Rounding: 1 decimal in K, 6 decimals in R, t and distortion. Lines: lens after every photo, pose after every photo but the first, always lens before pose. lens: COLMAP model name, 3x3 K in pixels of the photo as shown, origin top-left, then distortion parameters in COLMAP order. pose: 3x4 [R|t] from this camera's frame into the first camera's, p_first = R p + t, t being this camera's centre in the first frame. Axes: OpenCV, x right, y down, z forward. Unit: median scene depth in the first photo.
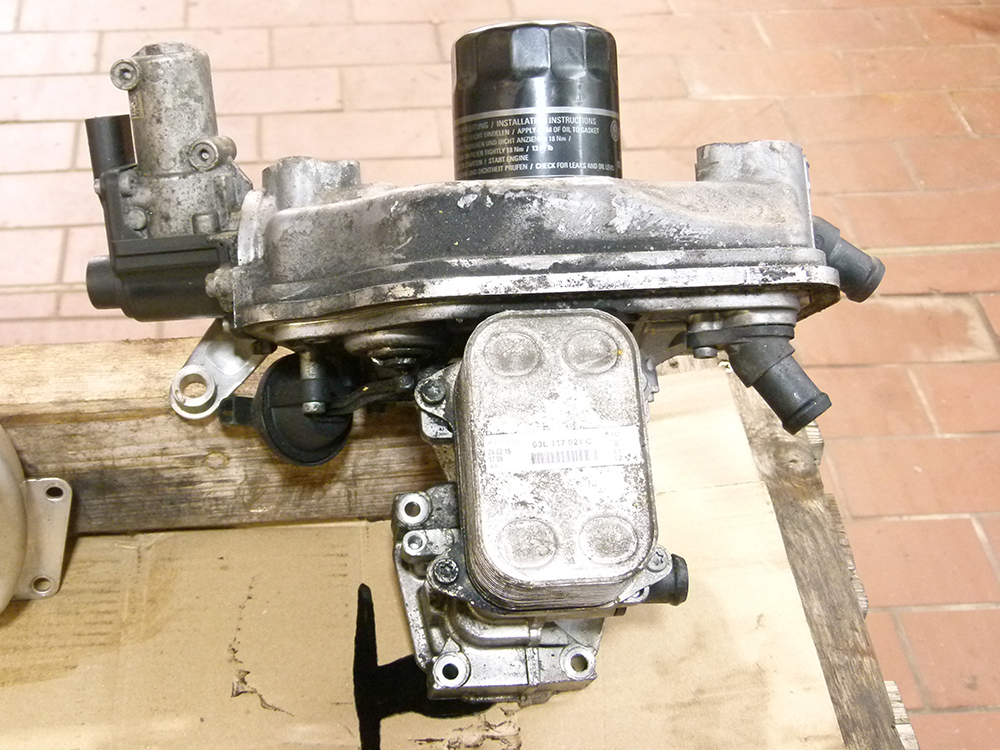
lens RADIAL K [[1559.0, 0, 471.0], [0, 1559.0, 374.6], [0, 0, 1]] dist [-0.014800, 0.181039]
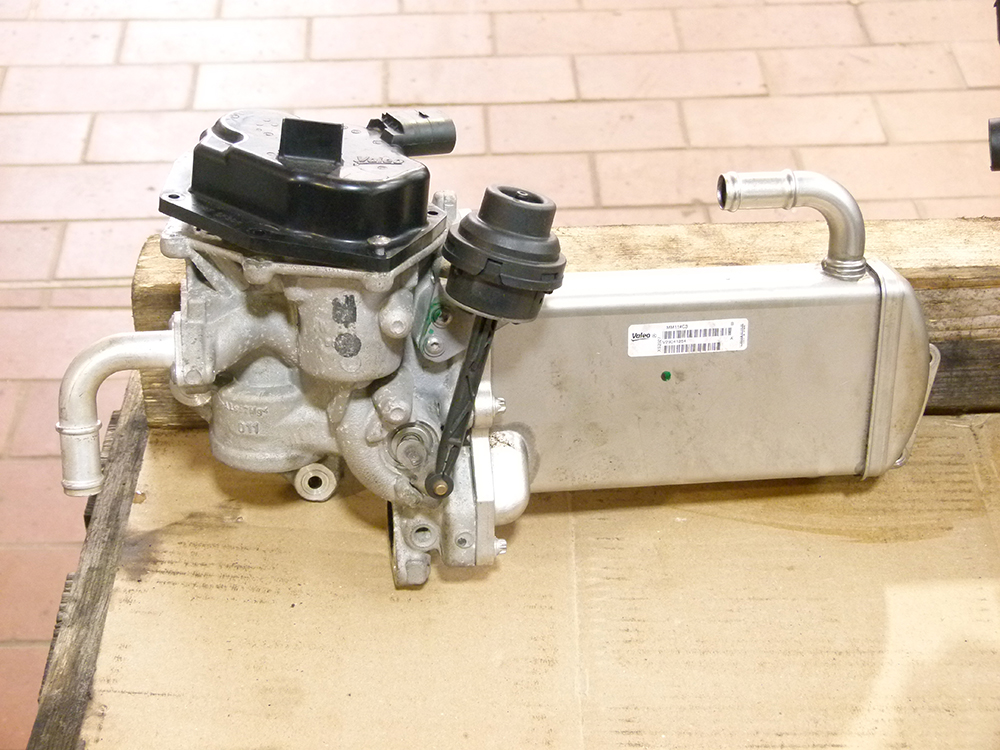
lens RADIAL K [[1838.5, 0, 500.0], [0, 1838.5, 375.0], [0, 0, 1]] dist [0.067557, 0.267035]
pose [[0.997222, 0.015325, -0.072889, -0.451292], [-0.019304, 0.998344, -0.054195, 0.156492], [0.071937, 0.055451, 0.995867, -0.210894]]
